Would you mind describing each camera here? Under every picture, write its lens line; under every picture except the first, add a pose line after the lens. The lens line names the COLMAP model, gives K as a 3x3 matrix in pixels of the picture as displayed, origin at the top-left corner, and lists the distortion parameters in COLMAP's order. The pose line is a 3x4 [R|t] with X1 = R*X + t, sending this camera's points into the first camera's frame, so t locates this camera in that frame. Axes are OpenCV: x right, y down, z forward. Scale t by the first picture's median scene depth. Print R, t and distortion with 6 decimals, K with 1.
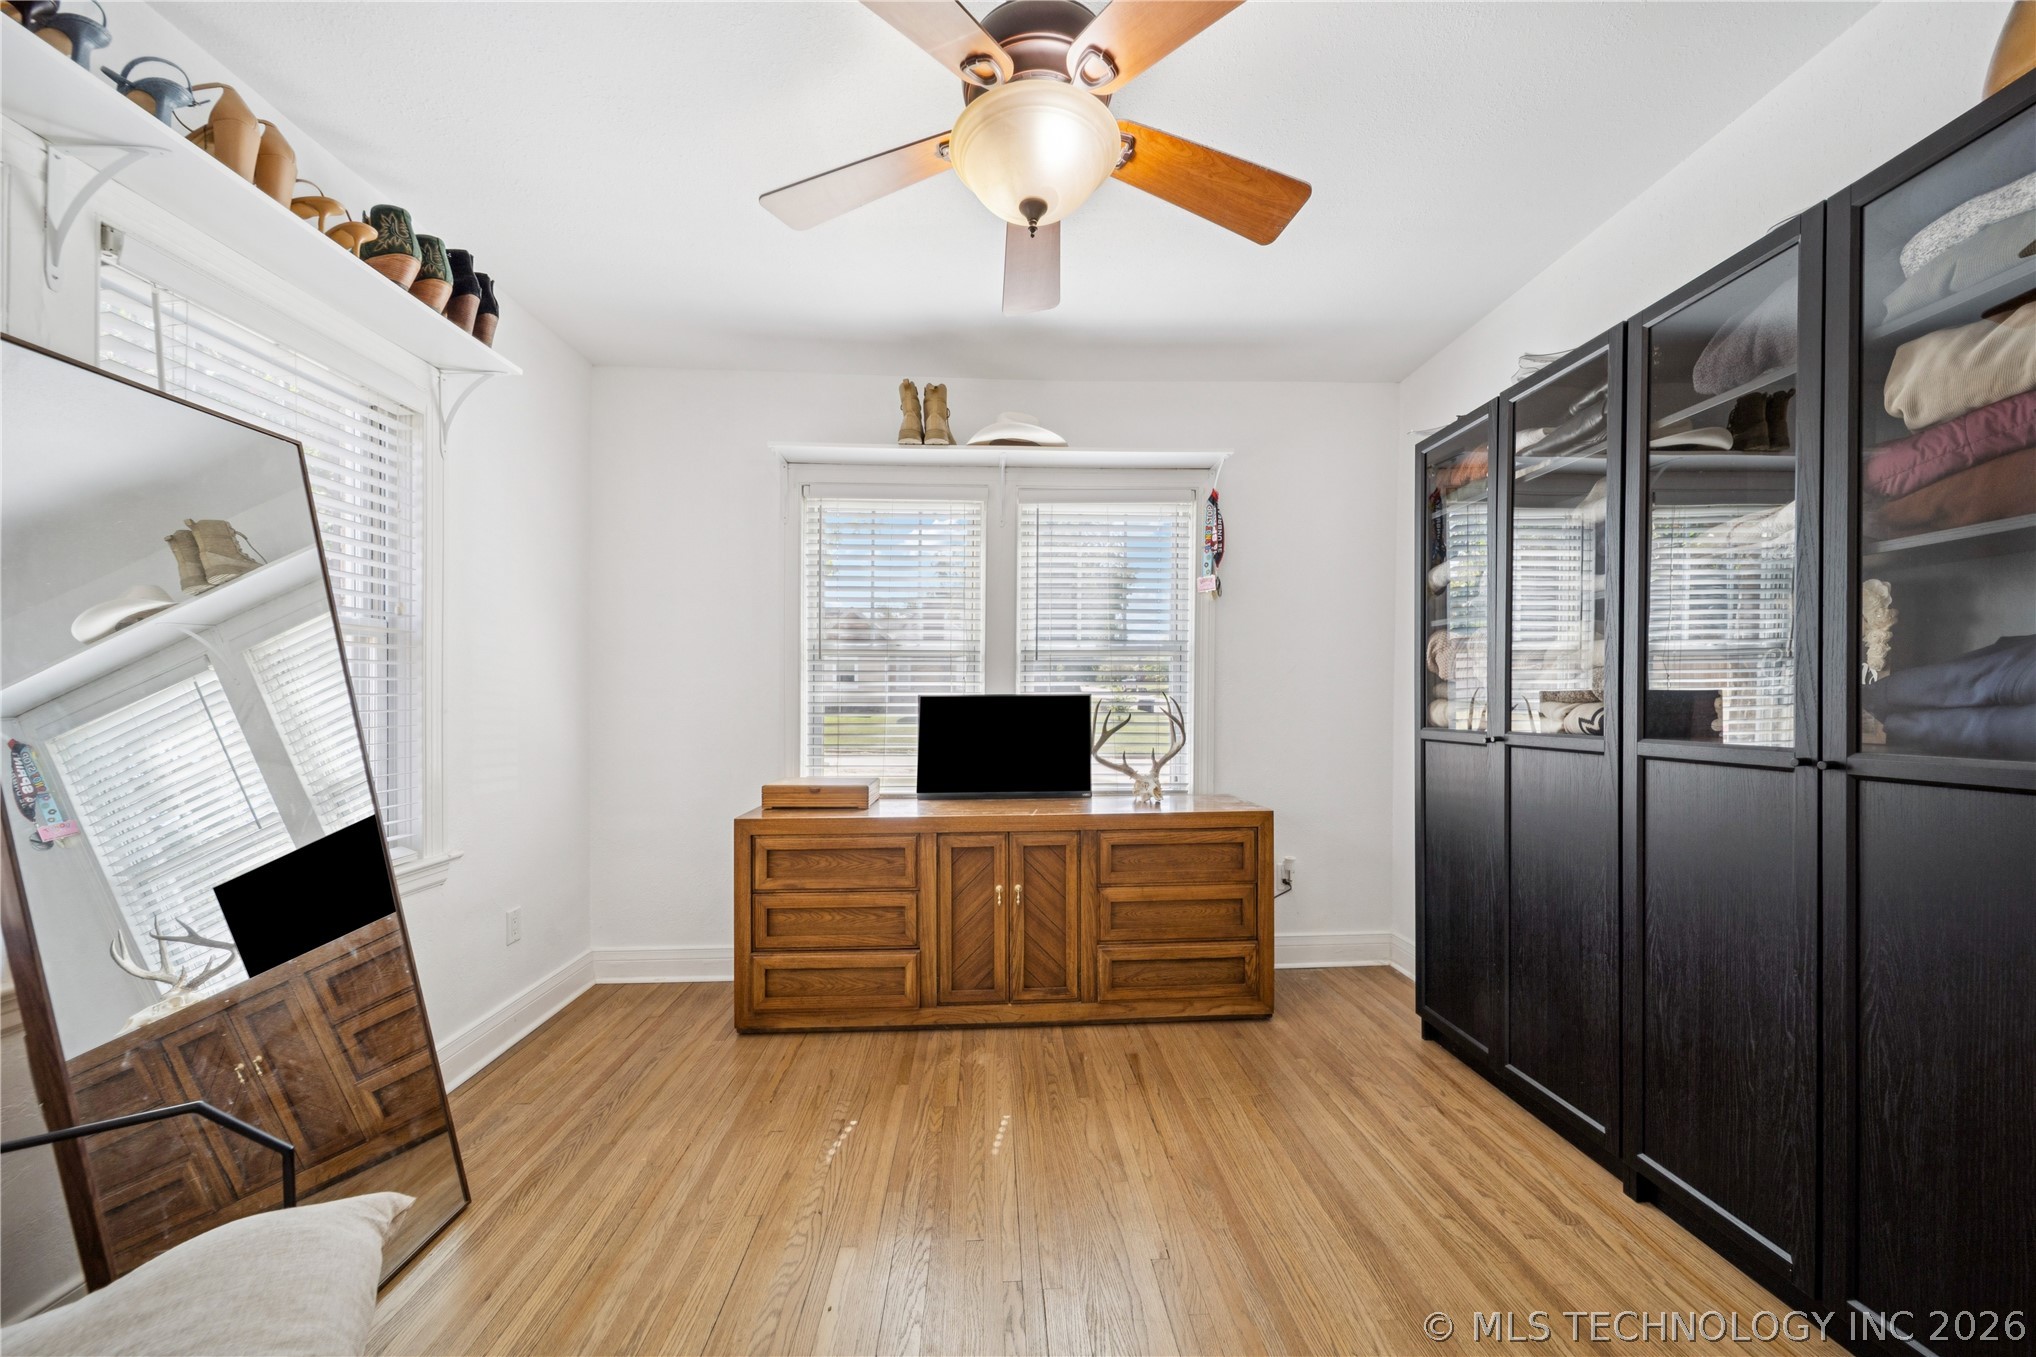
lens RADIAL K [[720.8, 0, 1026.4], [0, 720.8, 696.7], [0, 0, 1]] dist [-0.001225, -0.002747]
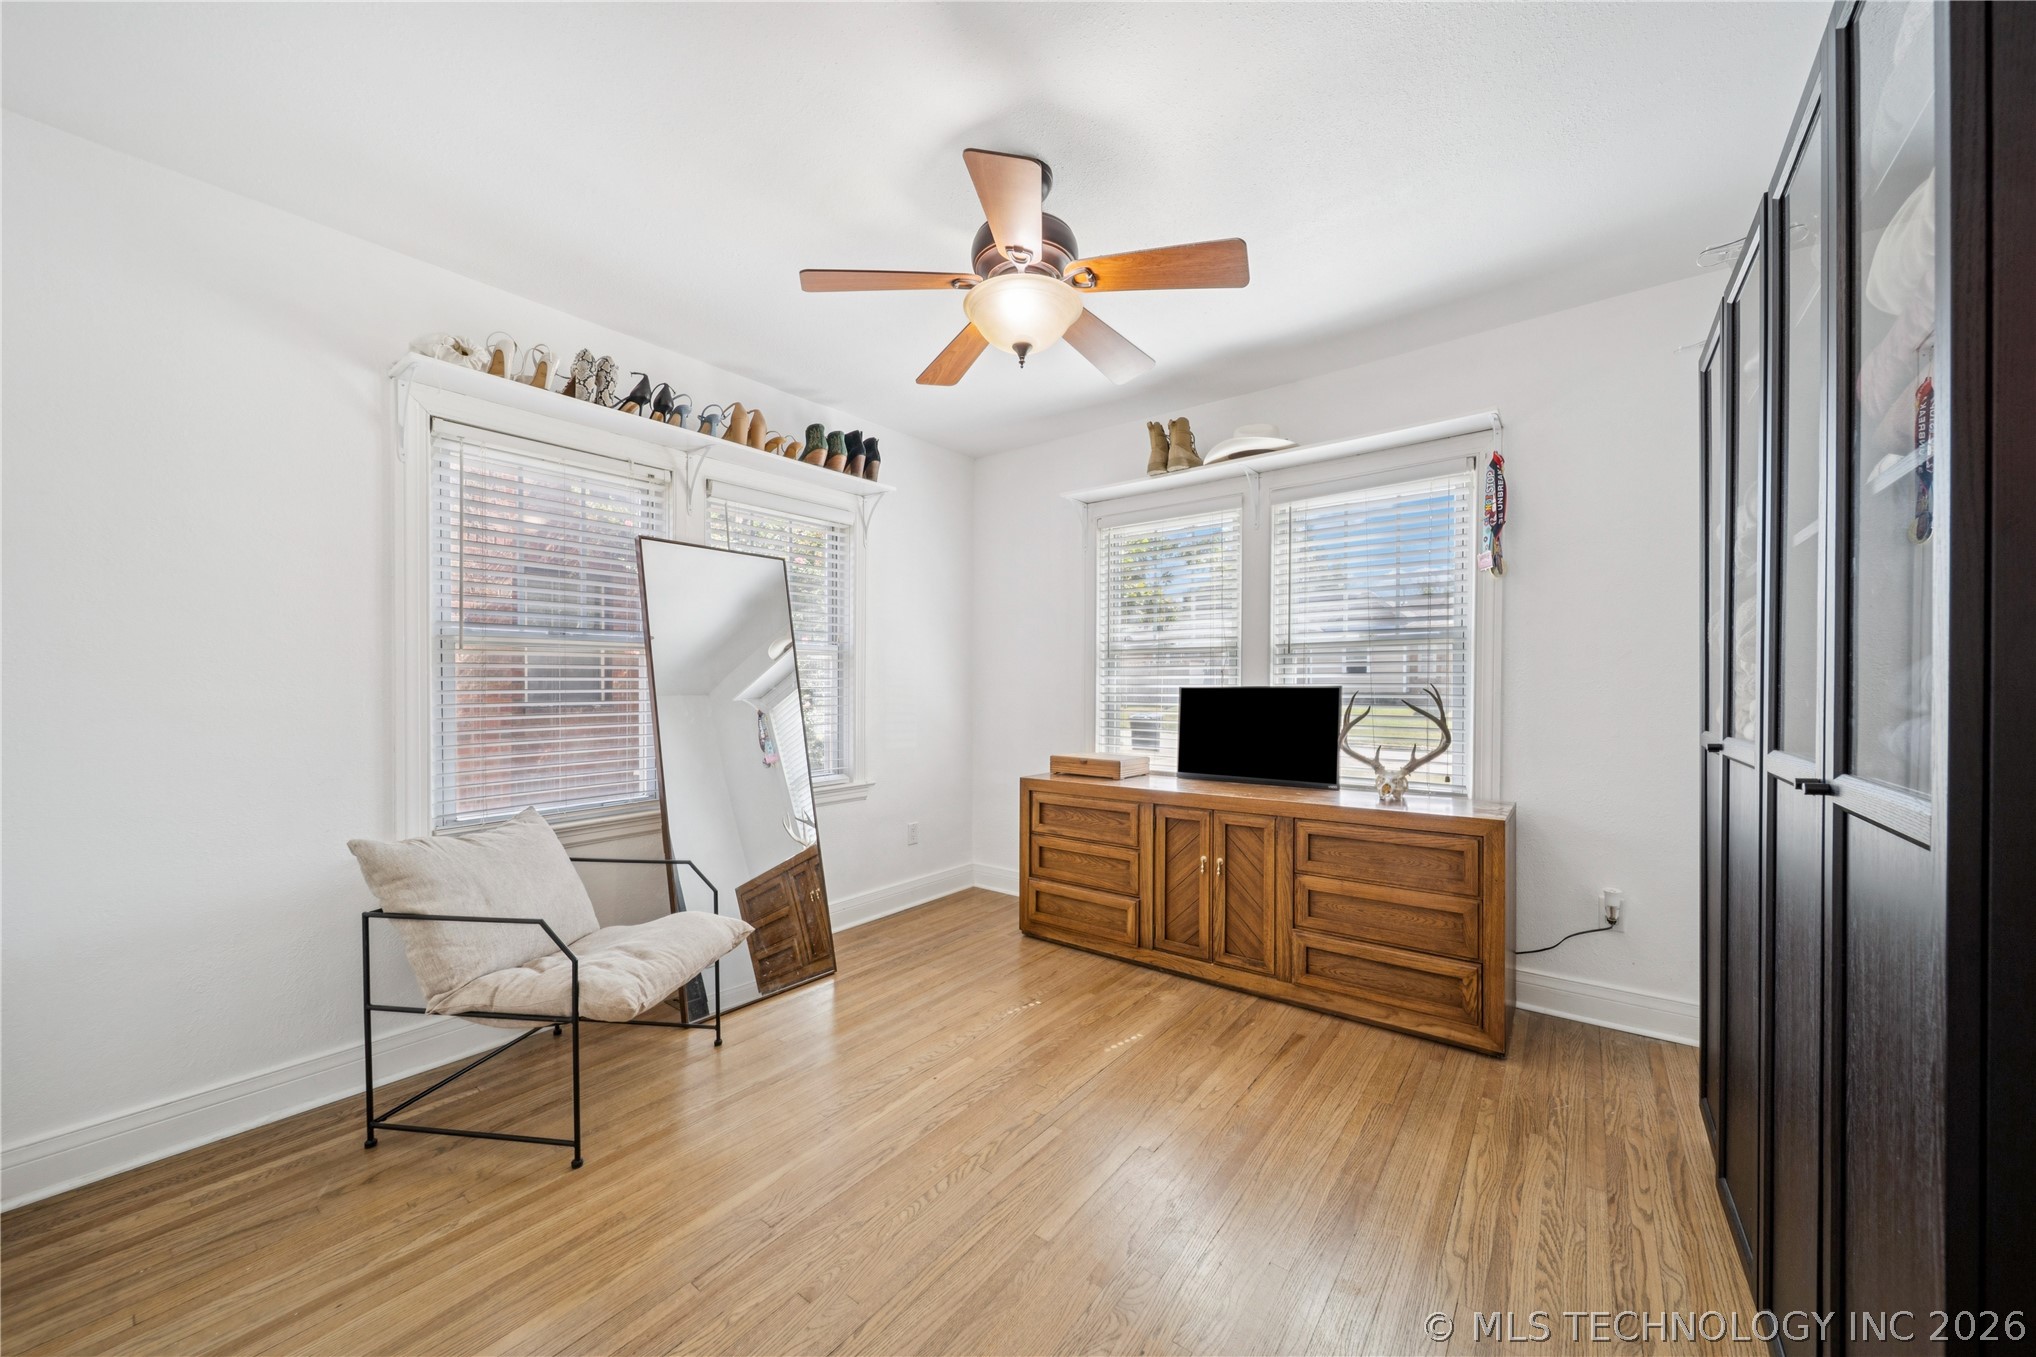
lens RADIAL K [[717.0, 0, 1020.0], [0, 717.0, 682.9], [0, 0, 1]] dist [0.001512, -0.002551]
pose [[0.760507, -0.003427, -0.649321, 0.471431], [0.000293, 0.999988, -0.004934, -0.003948], [0.649330, 0.003562, 0.760498, -0.041862]]
